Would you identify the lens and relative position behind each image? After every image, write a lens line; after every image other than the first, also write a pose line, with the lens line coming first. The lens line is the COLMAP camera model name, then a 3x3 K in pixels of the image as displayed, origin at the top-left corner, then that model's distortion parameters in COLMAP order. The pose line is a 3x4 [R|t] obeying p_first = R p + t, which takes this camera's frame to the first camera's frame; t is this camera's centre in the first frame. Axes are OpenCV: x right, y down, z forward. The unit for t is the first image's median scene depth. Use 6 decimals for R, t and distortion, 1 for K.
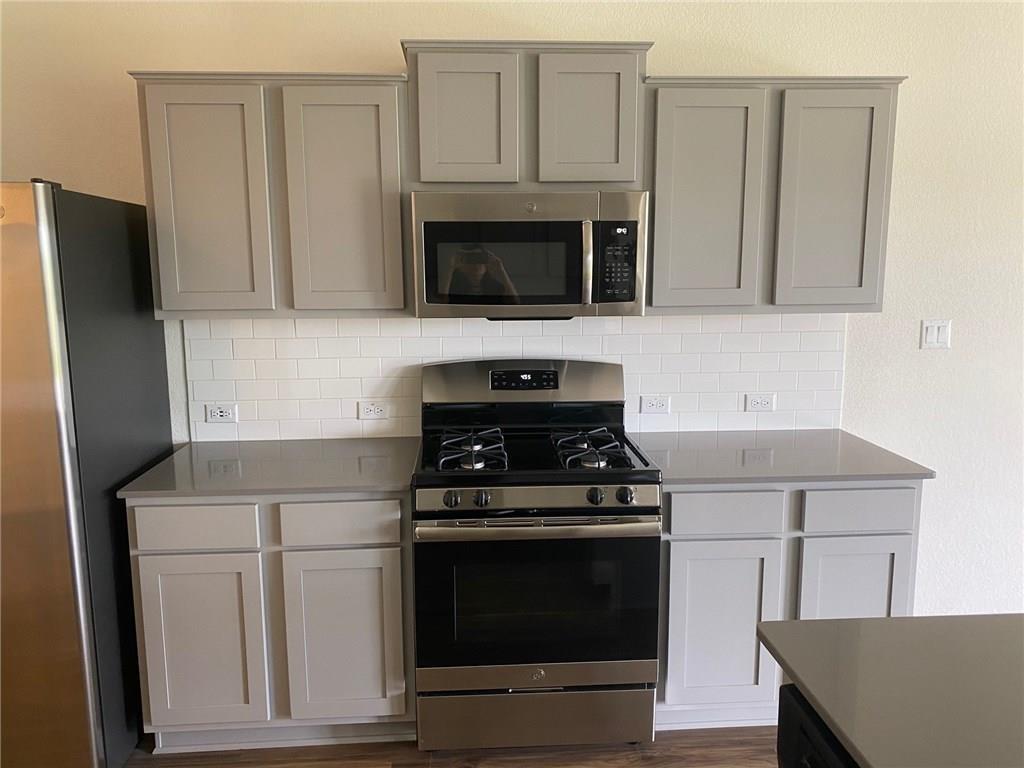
lens RADIAL K [[784.8, 0, 512.0], [0, 784.8, 384.0], [0, 0, 1]] dist [0.090015, 0.000660]
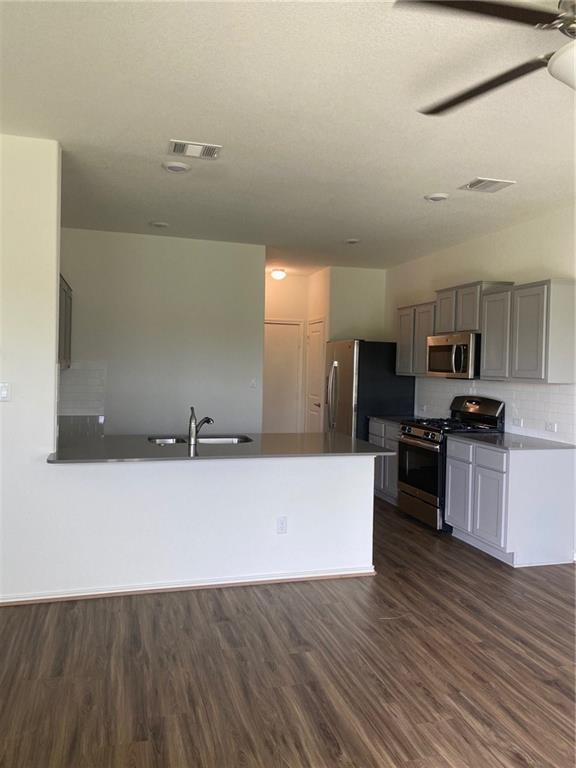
lens RADIAL K [[588.6, 0, 288.0], [0, 588.6, 384.0], [0, 0, 1]] dist [0.090015, 0.000660]
pose [[0.227635, 0.048981, -0.972514, 2.077826], [-0.178115, 0.983978, 0.007867, 0.029086], [0.957318, 0.171428, 0.232712, -0.065929]]
